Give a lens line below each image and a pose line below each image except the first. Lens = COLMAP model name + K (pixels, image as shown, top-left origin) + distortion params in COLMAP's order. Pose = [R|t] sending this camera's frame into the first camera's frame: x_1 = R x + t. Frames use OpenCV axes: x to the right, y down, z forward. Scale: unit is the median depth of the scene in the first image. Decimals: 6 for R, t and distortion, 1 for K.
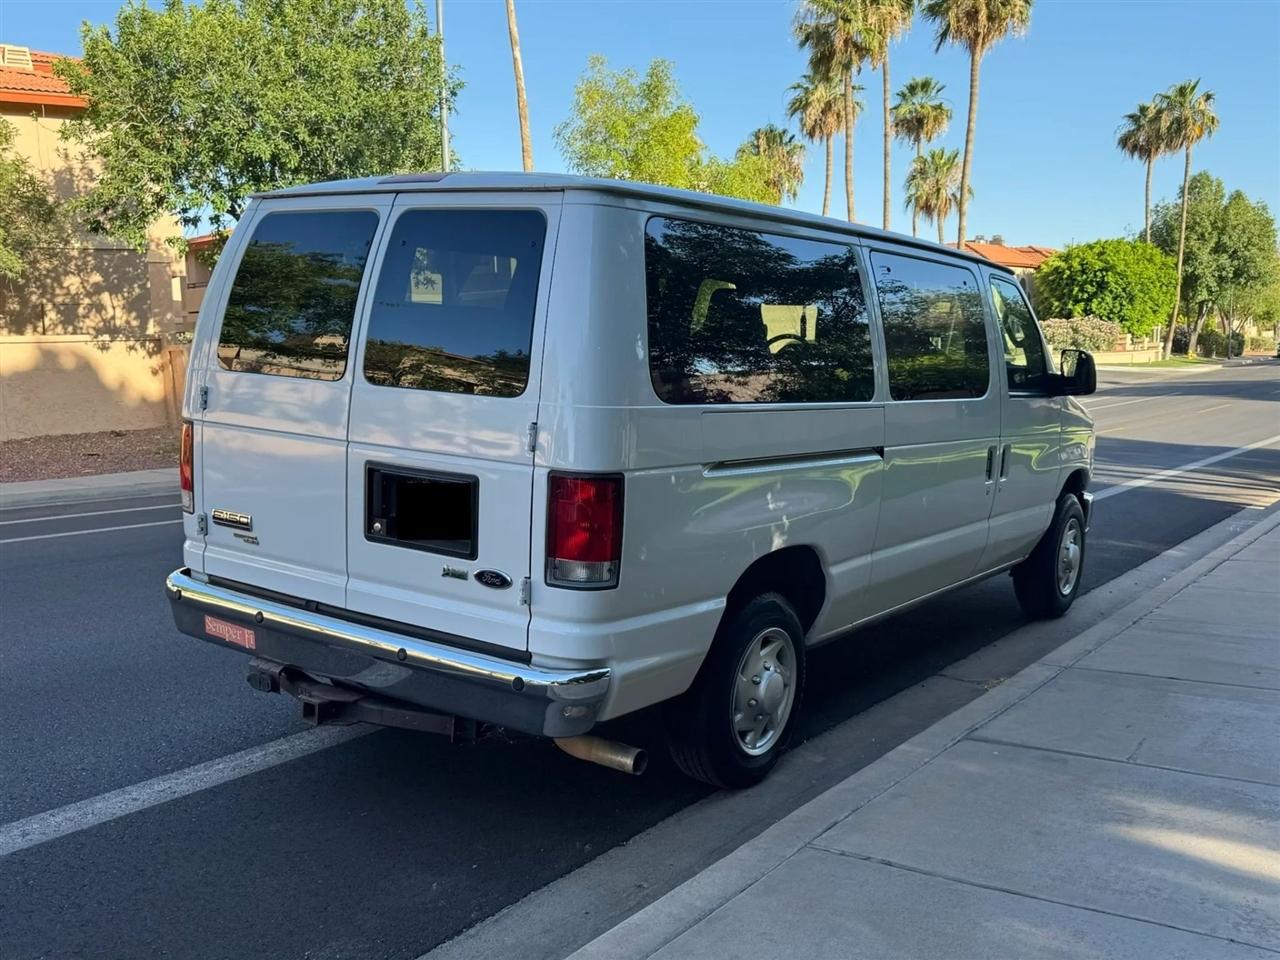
lens RADIAL K [[1165.5, 0, 604.6], [0, 1165.5, 480.2], [0, 0, 1]] dist [0.125618, -0.232052]
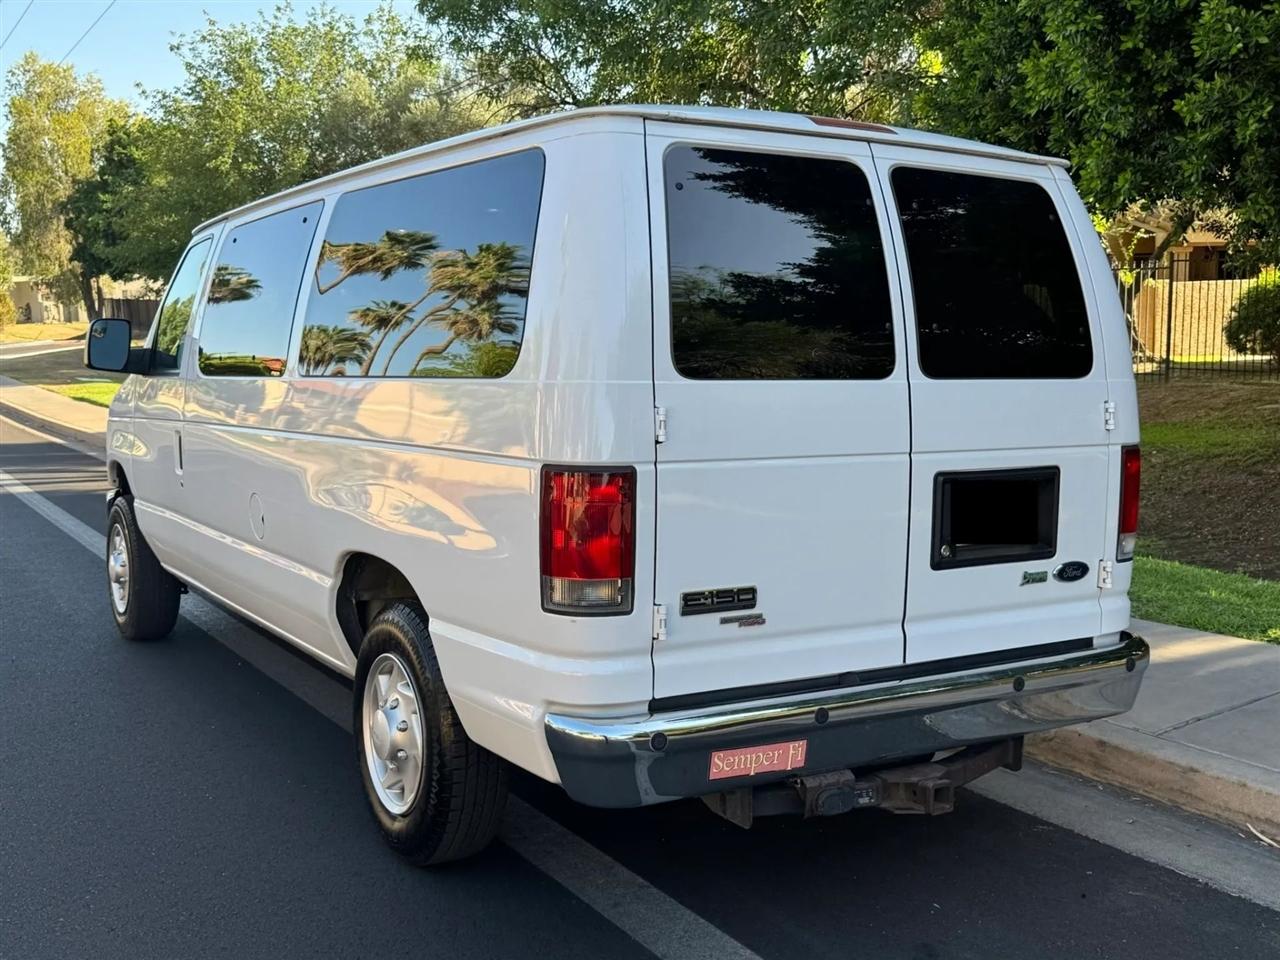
lens RADIAL K [[1355.5, 0, 587.5], [0, 1355.5, 483.8], [0, 0, 1]] dist [0.183736, -0.412232]
pose [[0.394193, -0.125019, 0.910485, -1.021353], [0.128063, 0.988511, 0.080288, -0.101618], [-0.910062, 0.084951, 0.405674, 0.729055]]
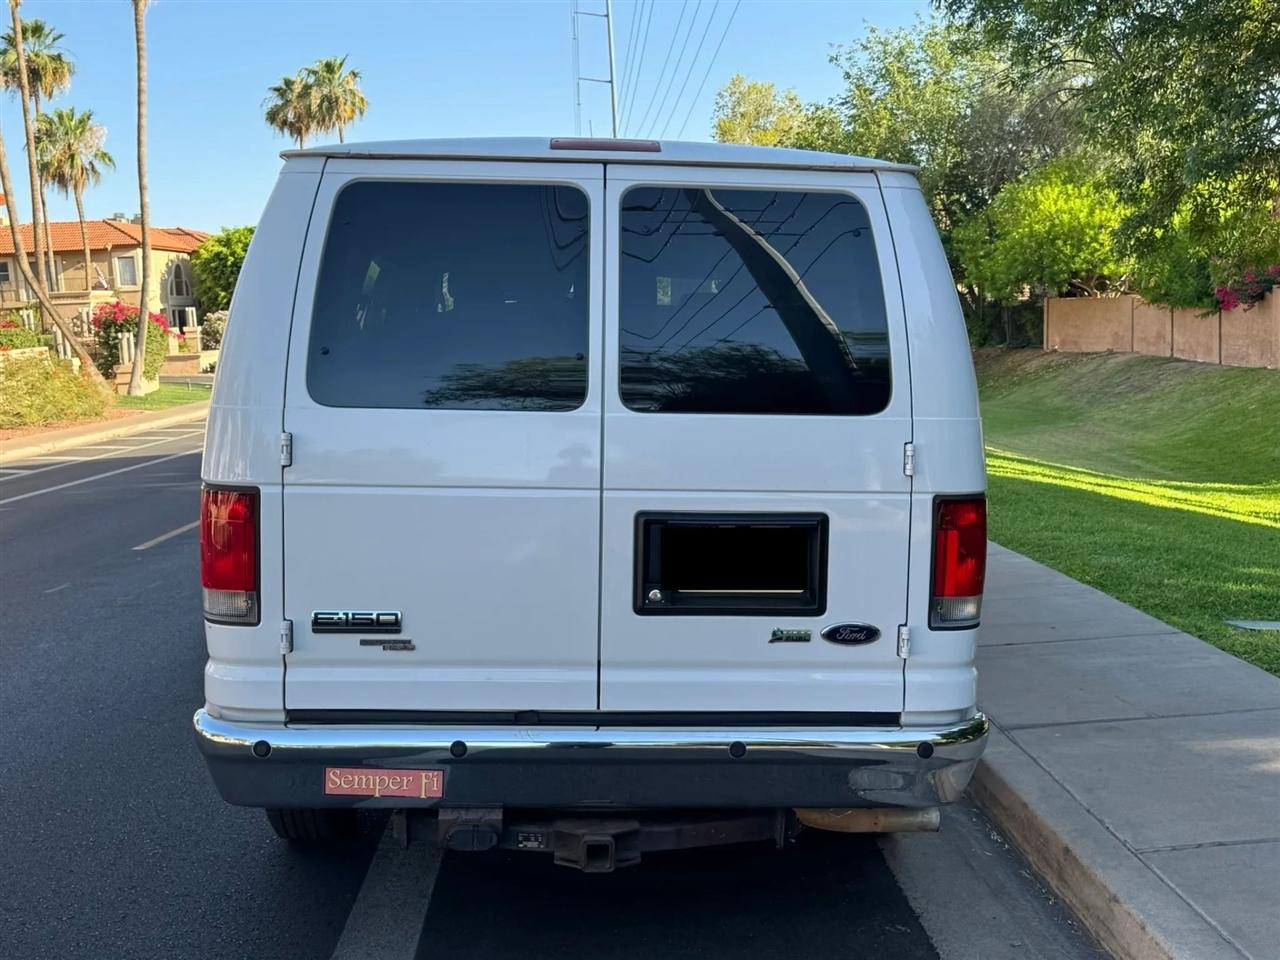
lens RADIAL K [[1355.5, 0, 587.5], [0, 1355.5, 483.8], [0, 0, 1]] dist [0.183736, -0.412232]
pose [[0.795509, -0.091150, 0.599046, -0.665488], [0.097657, 0.994983, 0.021711, -0.049974], [-0.598020, 0.041230, 0.800420, 0.266579]]
